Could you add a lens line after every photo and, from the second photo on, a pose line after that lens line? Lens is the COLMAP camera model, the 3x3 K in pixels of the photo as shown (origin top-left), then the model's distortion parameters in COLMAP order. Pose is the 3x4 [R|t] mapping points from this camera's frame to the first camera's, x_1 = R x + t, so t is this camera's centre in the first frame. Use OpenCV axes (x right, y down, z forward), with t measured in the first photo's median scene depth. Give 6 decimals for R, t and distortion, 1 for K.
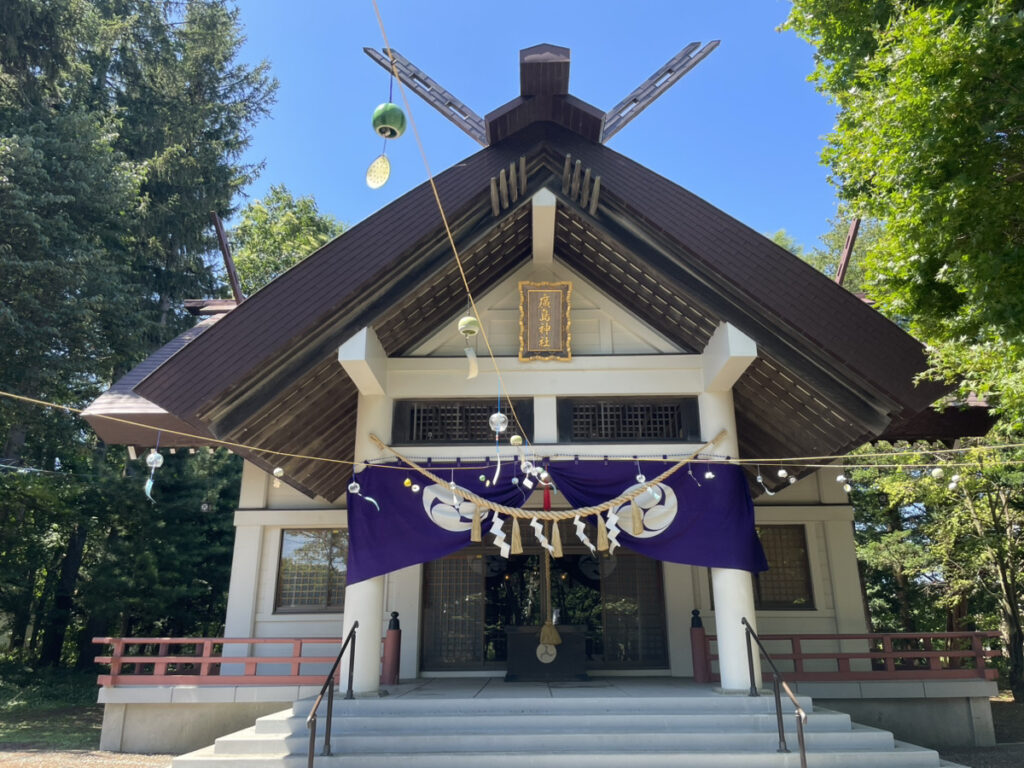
lens RADIAL K [[775.8, 0, 512.3], [0, 775.8, 385.2], [0, 0, 1]] dist [0.015439, -0.021663]
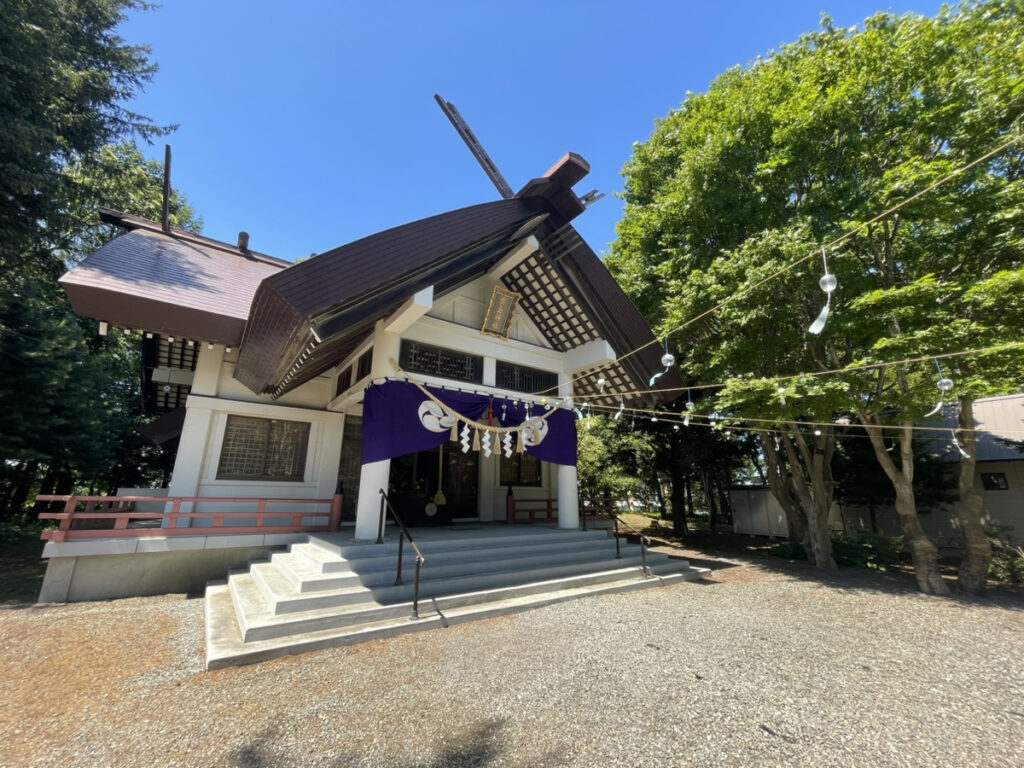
lens RADIAL K [[410.6, 0, 506.8], [0, 410.6, 384.5], [0, 0, 1]] dist [-0.000088, 0.000672]
pose [[0.813979, 0.169690, 0.555557, -0.411533], [-0.192740, 0.981098, -0.017273, 0.079380], [-0.547987, -0.093018, 0.831299, 0.248285]]
